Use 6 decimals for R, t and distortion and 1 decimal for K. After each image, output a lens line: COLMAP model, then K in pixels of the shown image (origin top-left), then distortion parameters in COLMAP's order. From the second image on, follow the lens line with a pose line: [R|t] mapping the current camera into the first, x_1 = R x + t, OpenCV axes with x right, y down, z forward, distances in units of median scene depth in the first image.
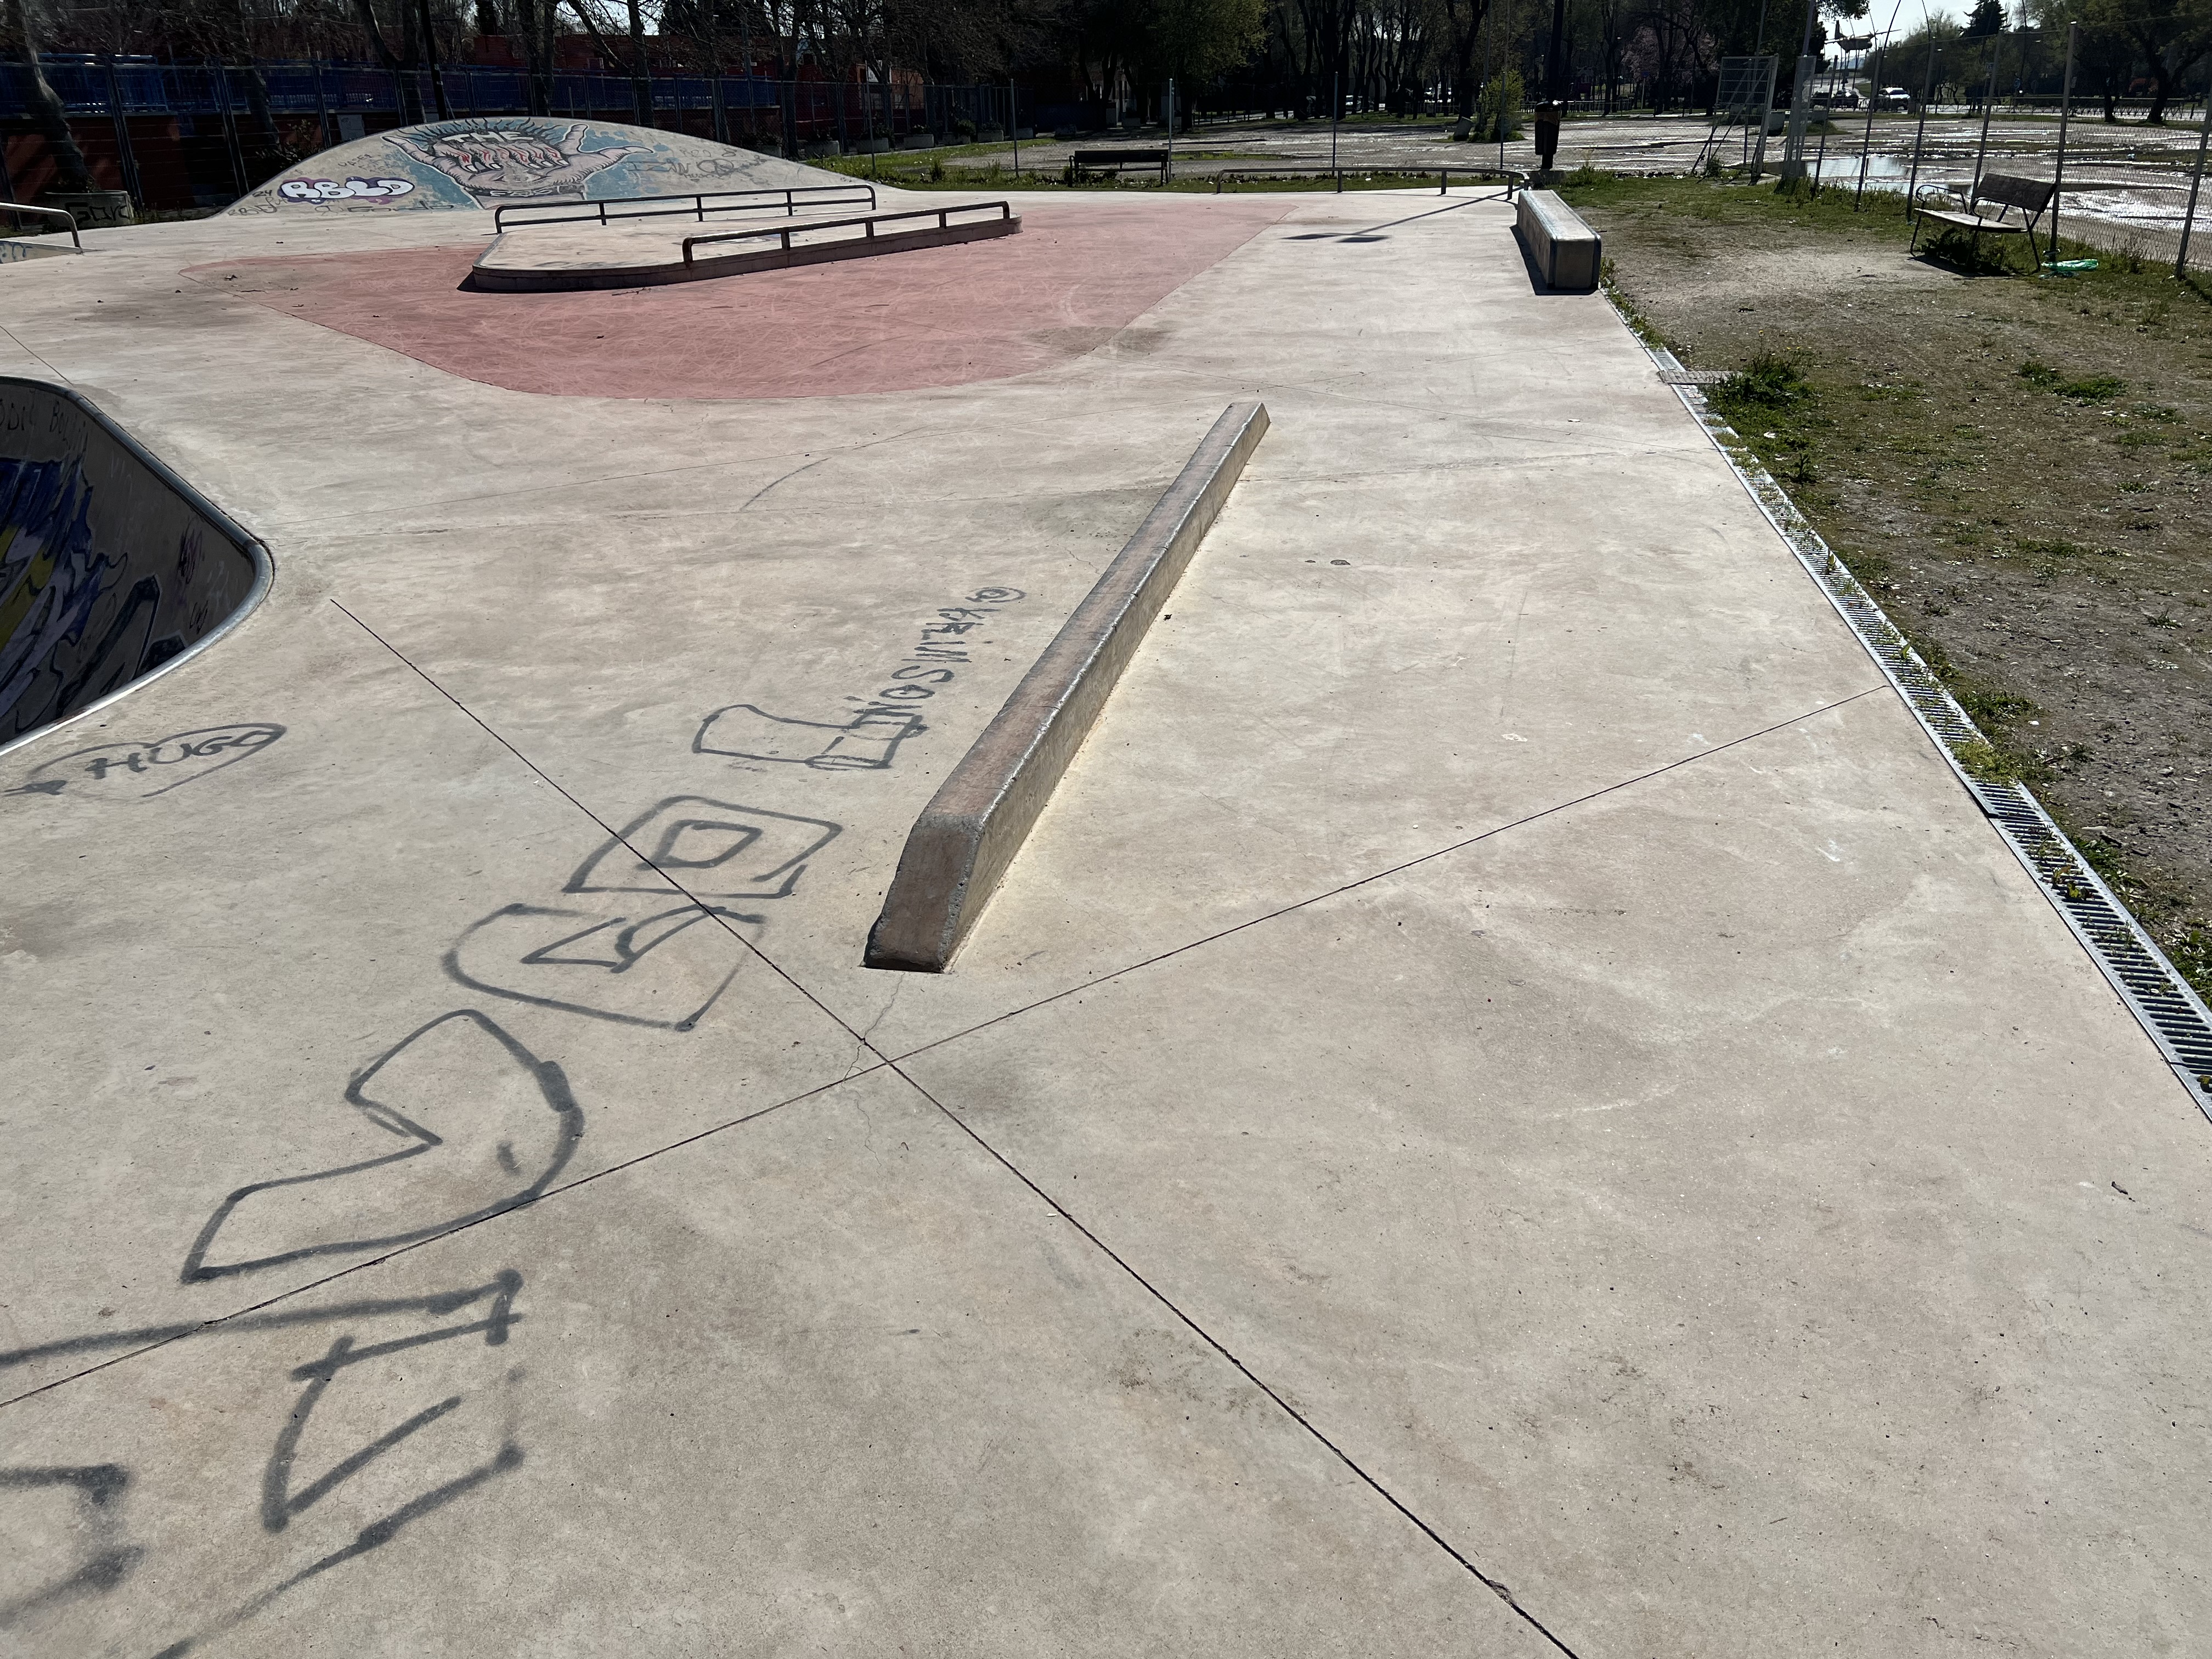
lens RADIAL K [[1664.5, 0, 1134.7], [0, 1664.5, 812.2], [0, 0, 1]] dist [0.063696, -0.076792]
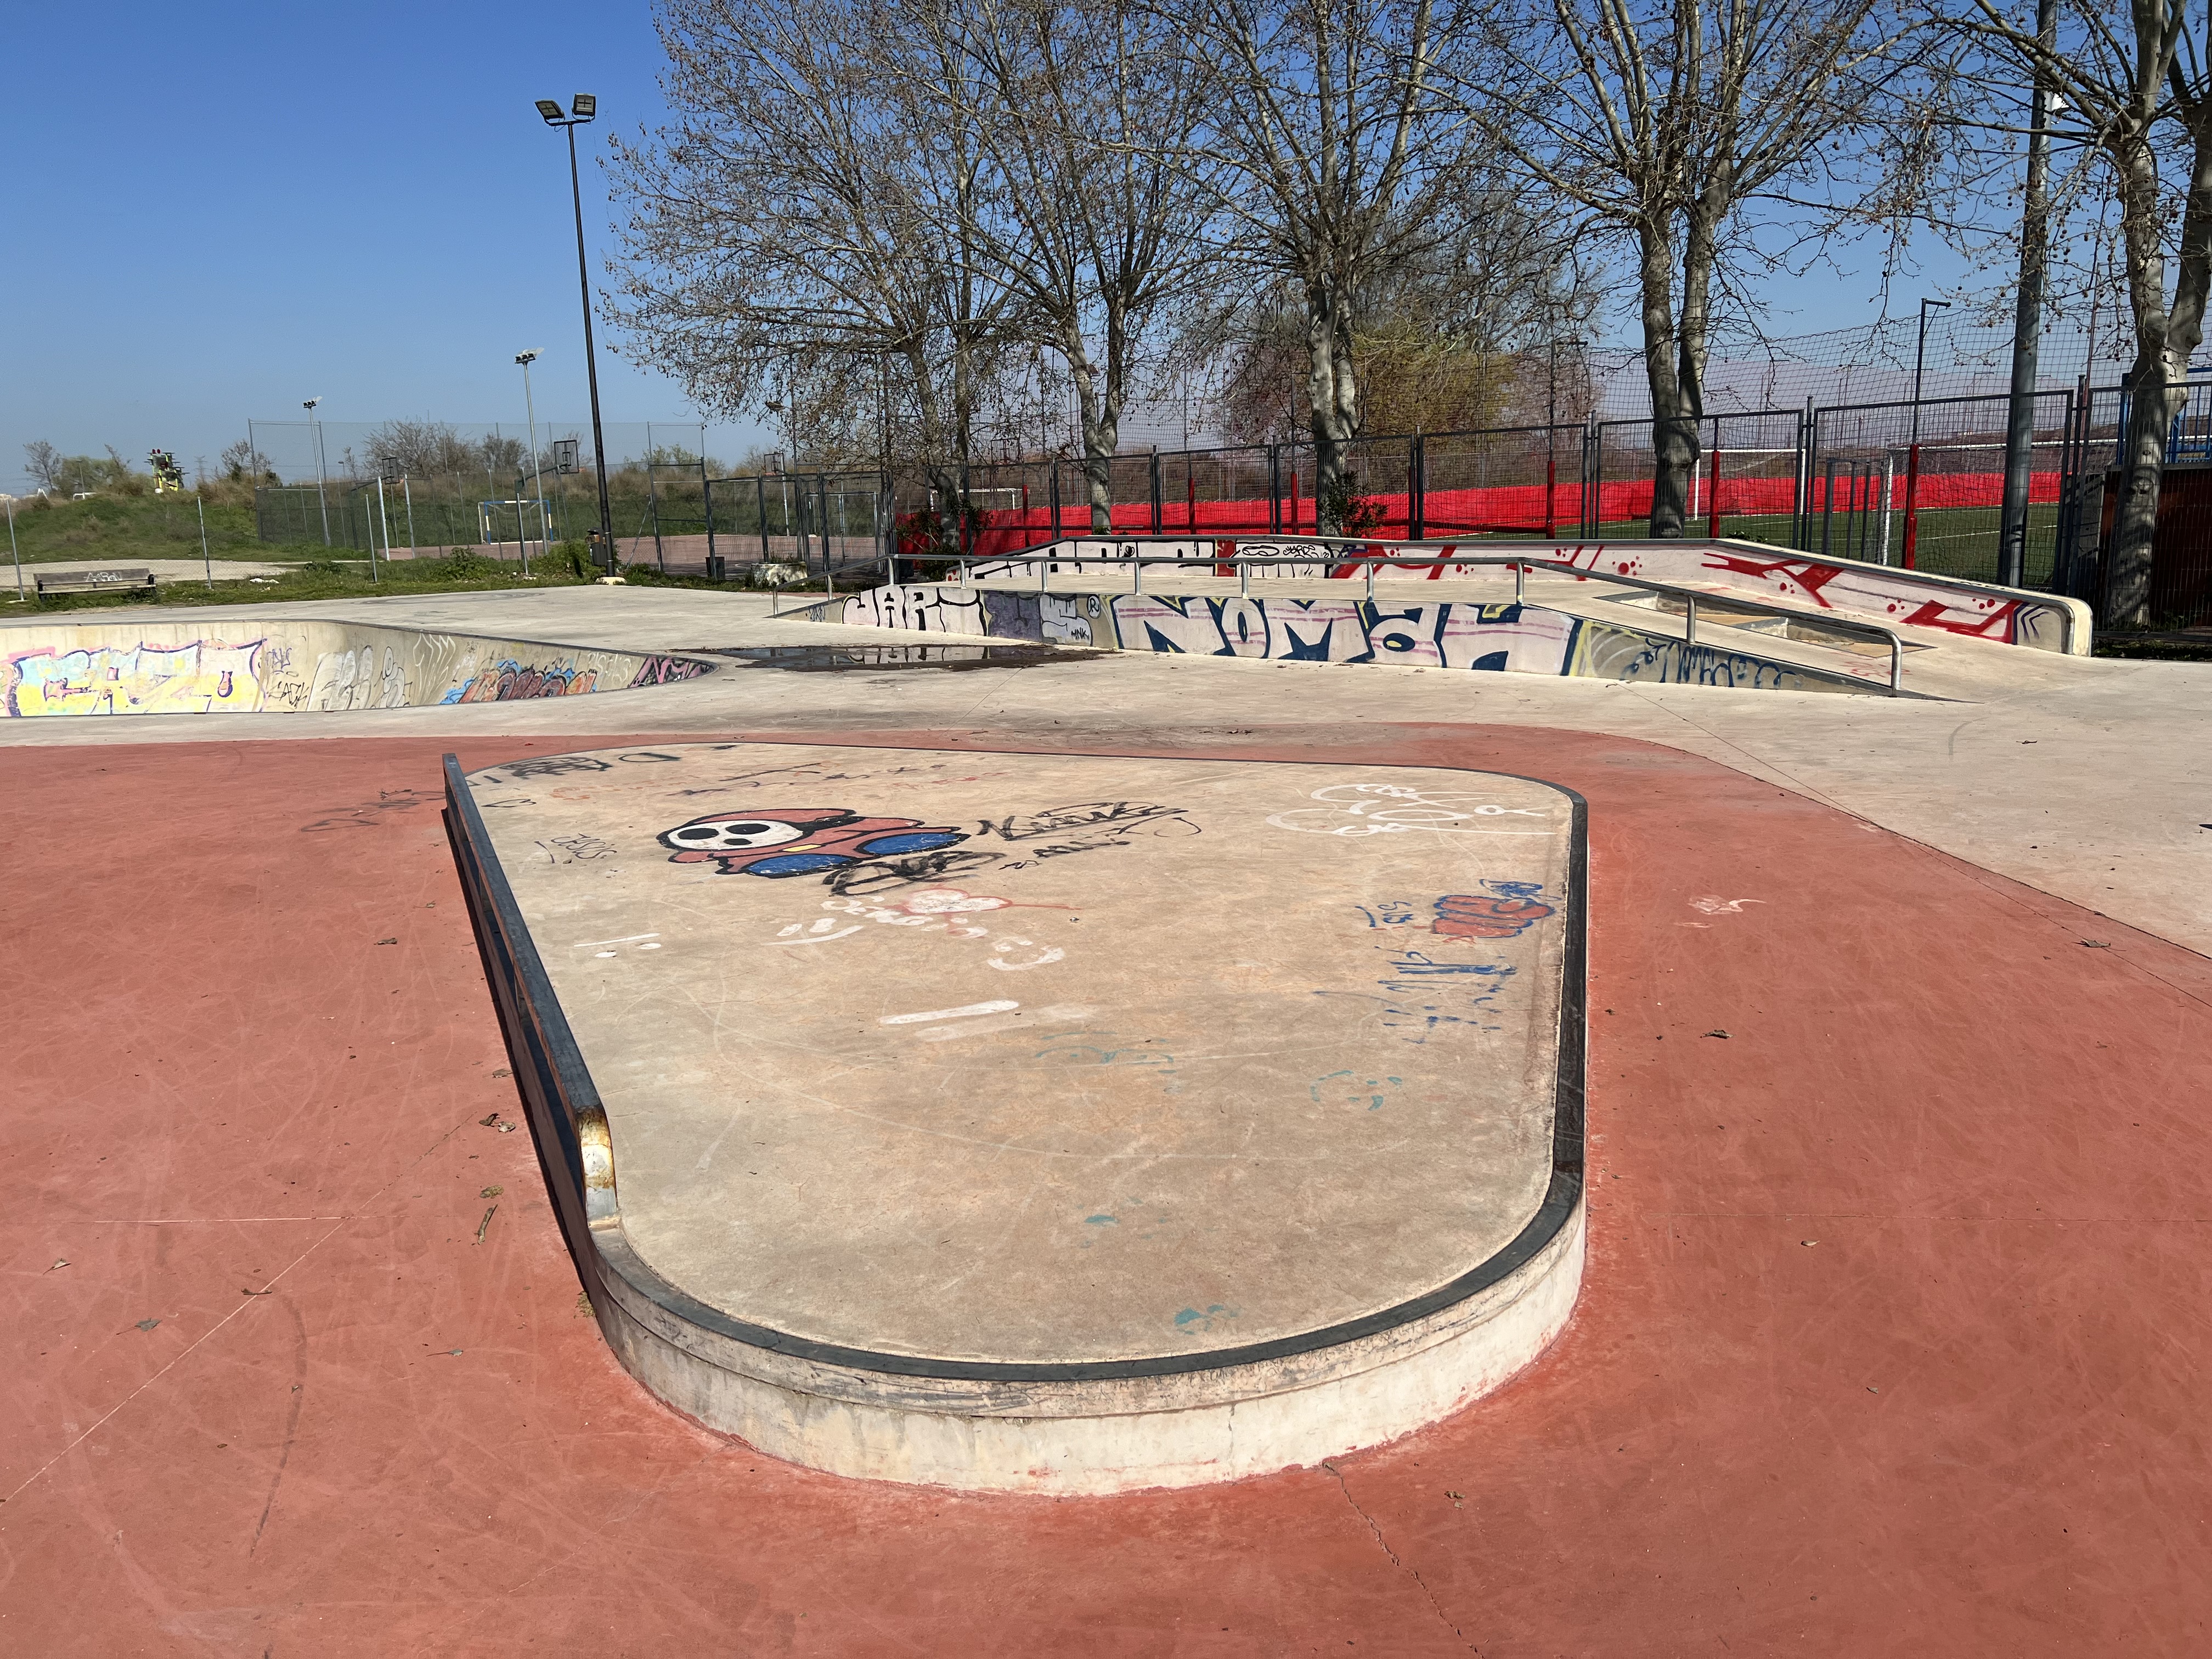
lens RADIAL K [[1664.5, 0, 1104.6], [0, 1664.5, 841.0], [0, 0, 1]] dist [0.063696, -0.076792]
pose [[-0.666269, 0.184368, -0.722561, 0.001054], [-0.250449, 0.857349, 0.449698, -0.315282], [0.702397, 0.480584, -0.525050, 0.740528]]
